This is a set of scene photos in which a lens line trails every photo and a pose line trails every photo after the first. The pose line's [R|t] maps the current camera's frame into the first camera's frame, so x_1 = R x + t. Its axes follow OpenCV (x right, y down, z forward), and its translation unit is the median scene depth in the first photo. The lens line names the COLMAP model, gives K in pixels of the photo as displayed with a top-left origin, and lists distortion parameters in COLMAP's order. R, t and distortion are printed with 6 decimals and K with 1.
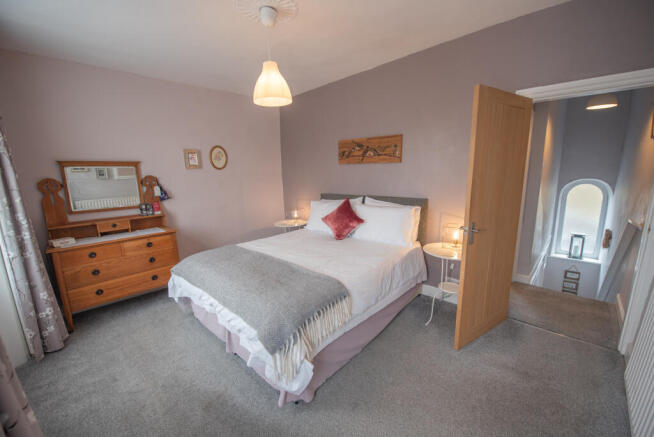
lens RADIAL K [[272.2, 0, 327.0], [0, 272.2, 218.5], [0, 0, 1]] dist [0.000982, -0.000043]
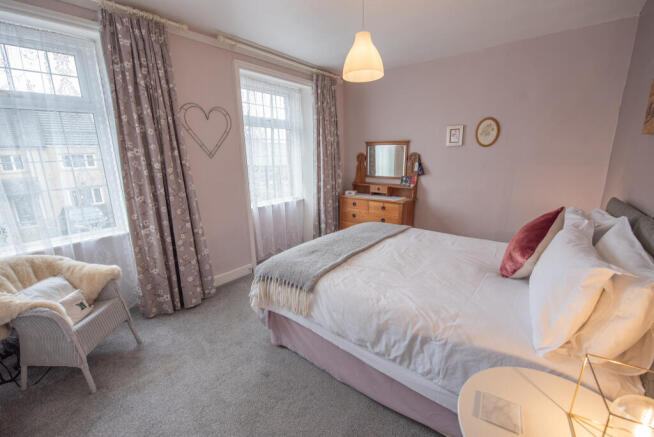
lens RADIAL K [[272.2, 0, 327.0], [0, 272.2, 218.5], [0, 0, 1]] dist [0.000982, -0.000043]
pose [[0.103084, 0.247109, -0.963489, 0.506807], [-0.174474, 0.958123, 0.227066, -0.089969], [0.979251, 0.144697, 0.141881, 0.528318]]
